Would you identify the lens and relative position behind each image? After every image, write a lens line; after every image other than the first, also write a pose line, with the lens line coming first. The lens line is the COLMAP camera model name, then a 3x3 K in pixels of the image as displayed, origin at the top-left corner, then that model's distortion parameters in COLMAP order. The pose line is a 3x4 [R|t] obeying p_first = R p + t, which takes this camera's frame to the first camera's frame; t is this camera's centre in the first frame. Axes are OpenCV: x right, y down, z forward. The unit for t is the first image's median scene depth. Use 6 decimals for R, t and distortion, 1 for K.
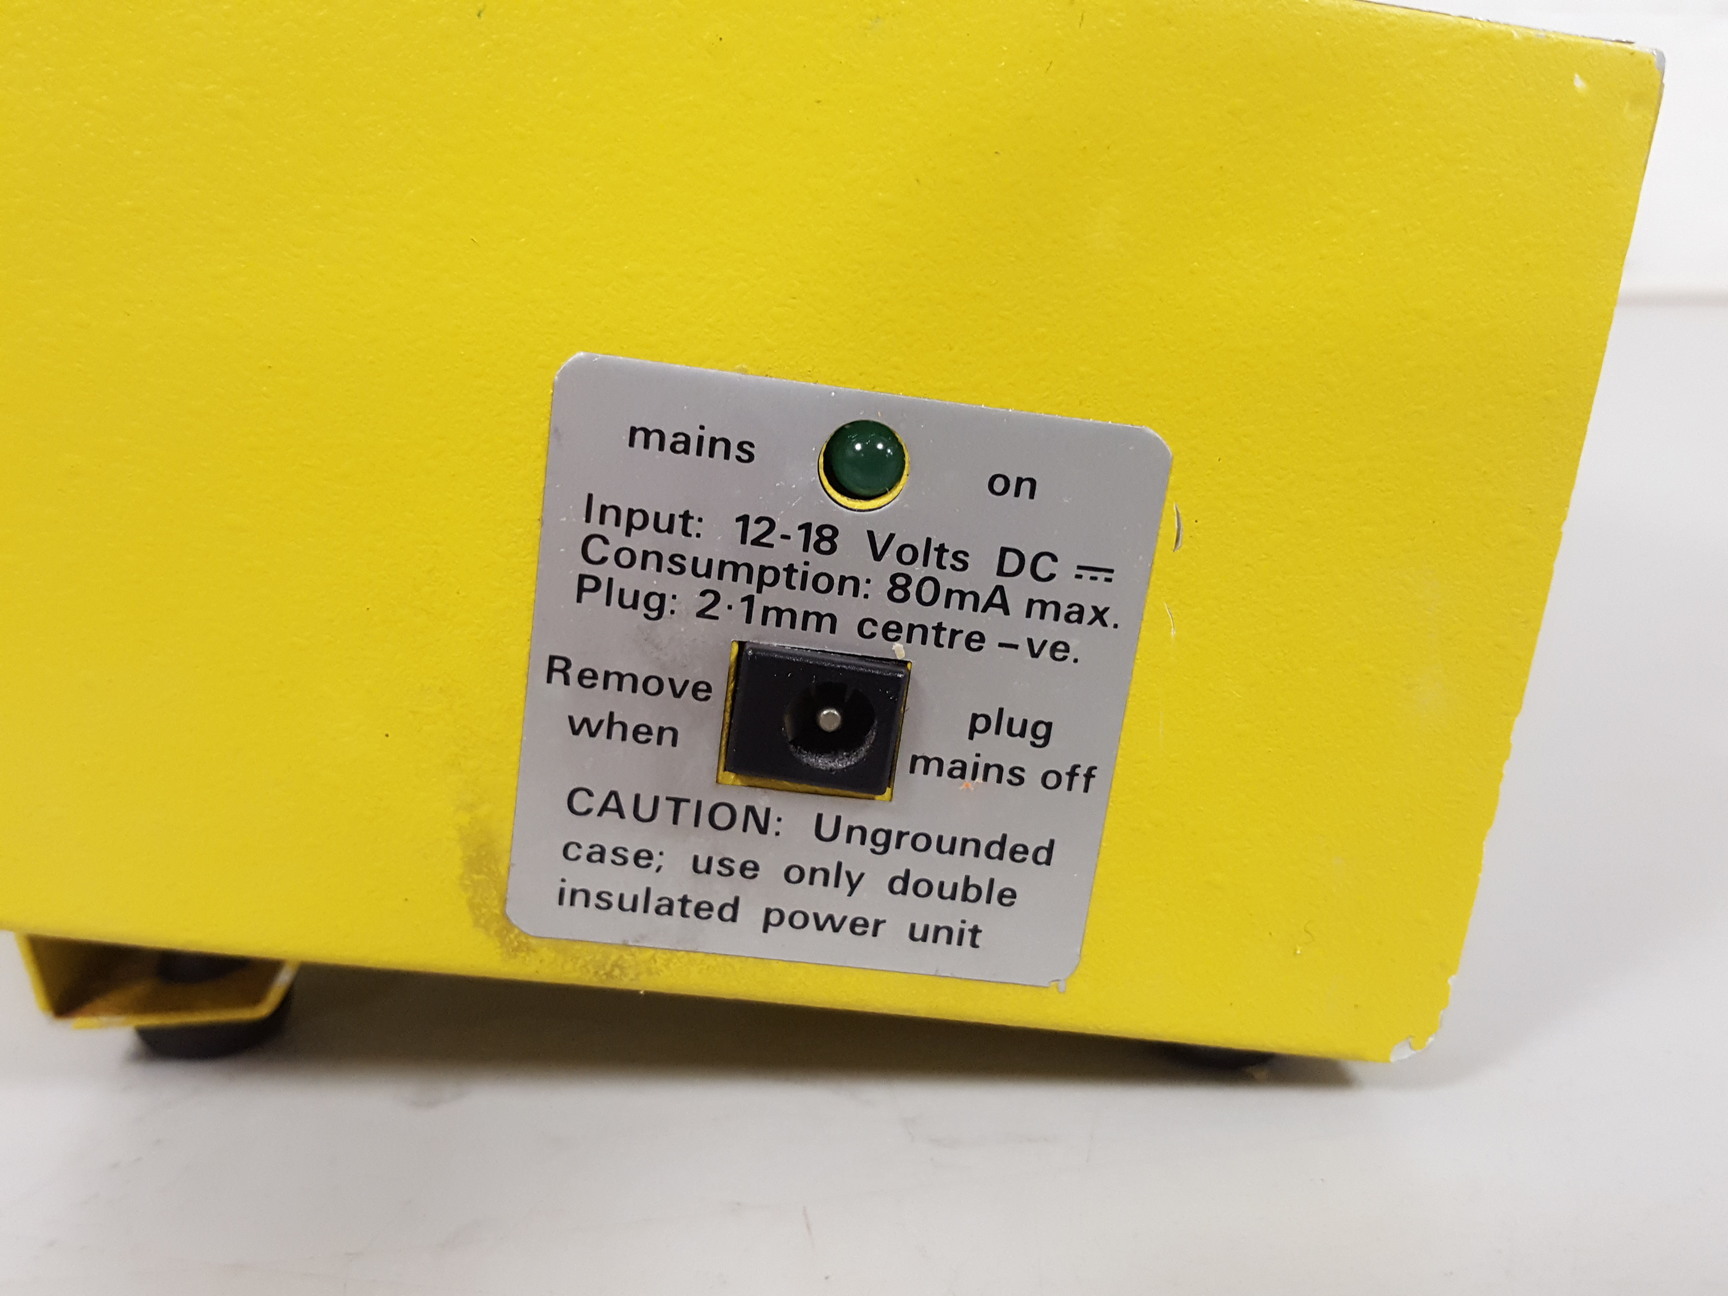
lens RADIAL K [[1599.6, 0, 868.2], [0, 1599.6, 710.6], [0, 0, 1]] dist [0.124963, -0.301476]
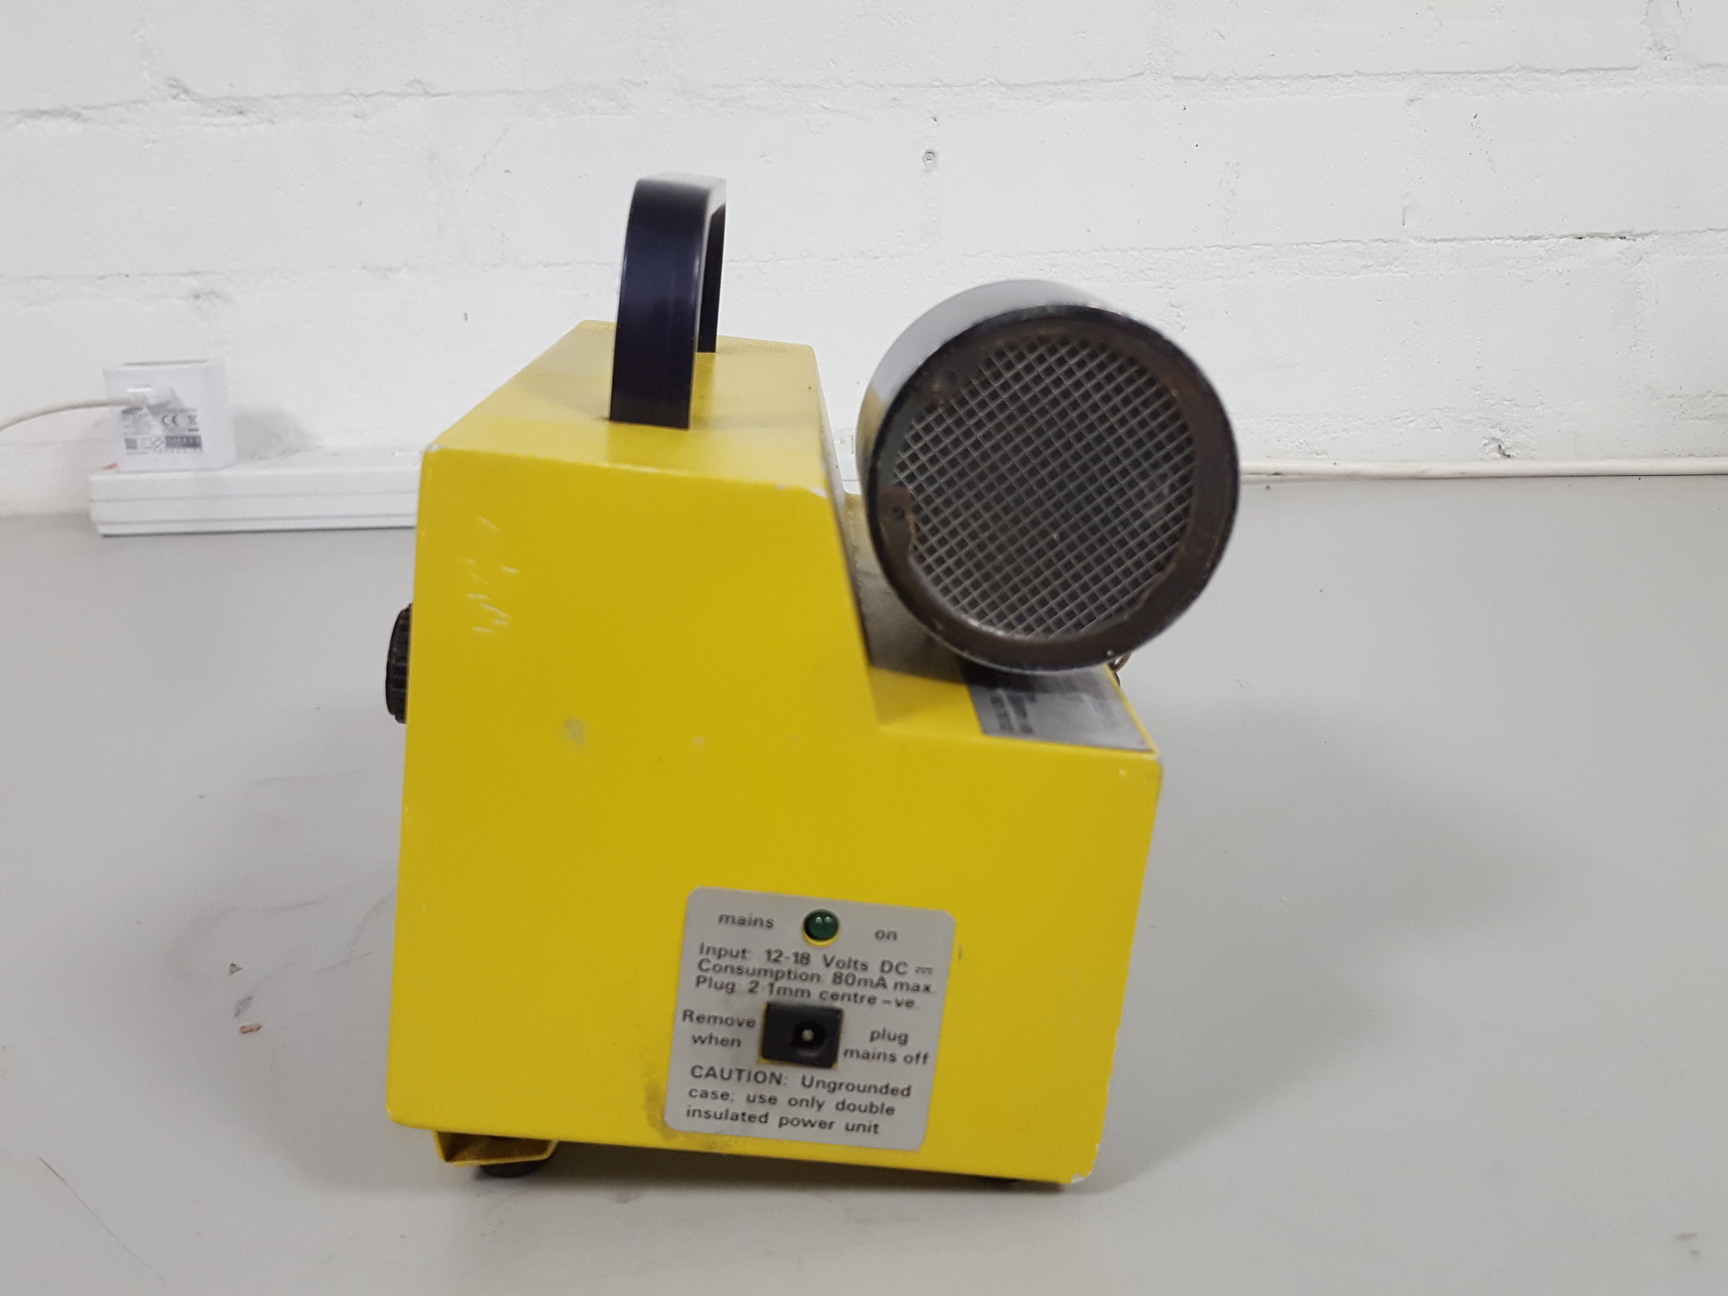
lens RADIAL K [[1599.6, 0, 868.2], [0, 1599.6, 710.6], [0, 0, 1]] dist [0.124963, -0.301476]
pose [[0.999674, -0.008227, -0.024166, 0.117834], [0.008204, 0.999966, -0.001061, -0.442211], [0.024174, 0.000862, 0.999707, -1.239626]]
